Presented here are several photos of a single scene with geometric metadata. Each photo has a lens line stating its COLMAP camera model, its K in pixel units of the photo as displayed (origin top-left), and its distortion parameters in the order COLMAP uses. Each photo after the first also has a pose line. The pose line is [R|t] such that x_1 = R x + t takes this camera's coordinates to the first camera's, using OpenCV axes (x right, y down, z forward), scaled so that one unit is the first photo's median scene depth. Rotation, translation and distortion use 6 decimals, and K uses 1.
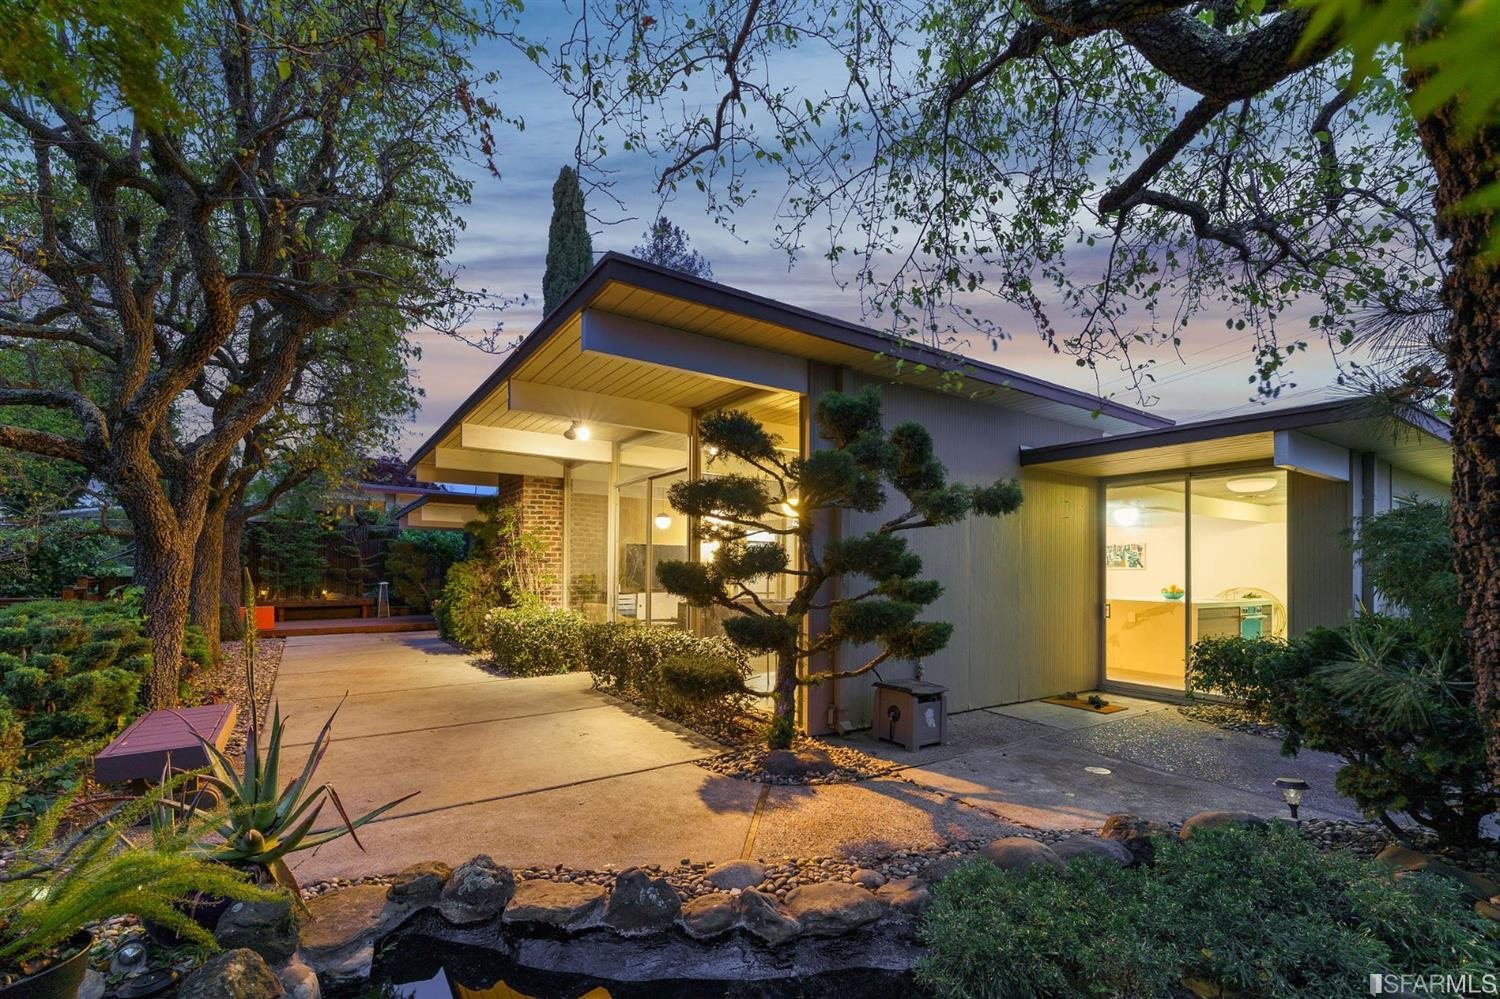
lens RADIAL K [[711.5, 0, 772.3], [0, 711.5, 544.4], [0, 0, 1]] dist [-0.002586, -0.000026]
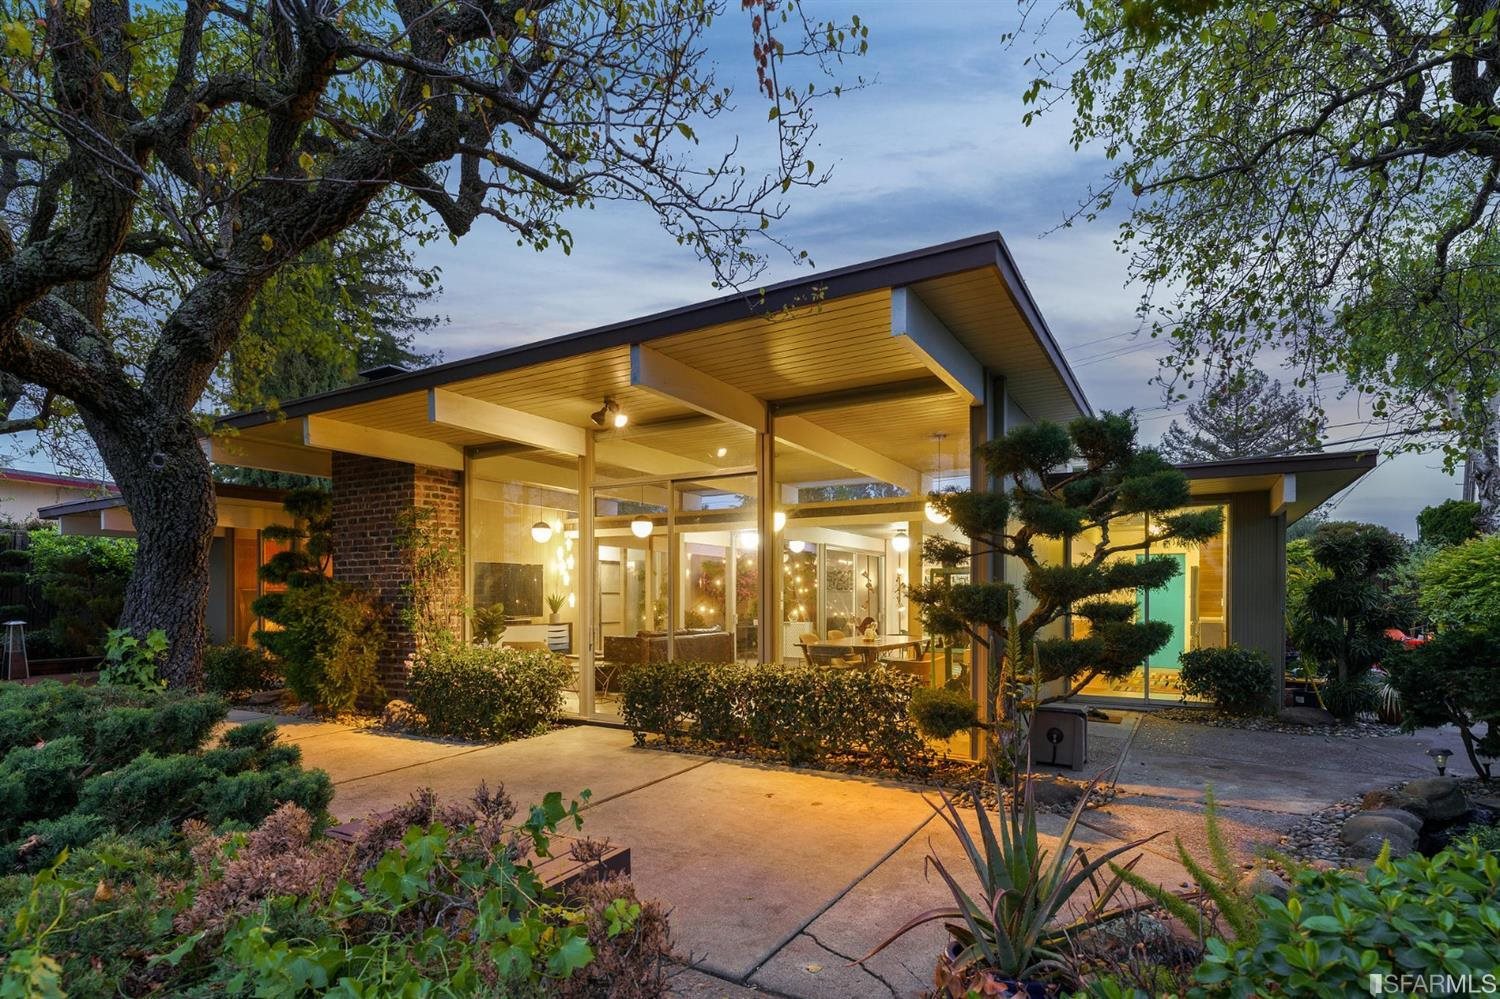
lens RADIAL K [[844.4, 0, 750.0], [0, 844.4, 499.5], [0, 0, 1]] dist [0.002039, -0.000774]
pose [[0.877463, 0.044633, 0.477563, -0.476511], [-0.008229, 0.996915, -0.078052, 0.000717], [-0.479574, 0.064558, 0.875124, 0.080281]]
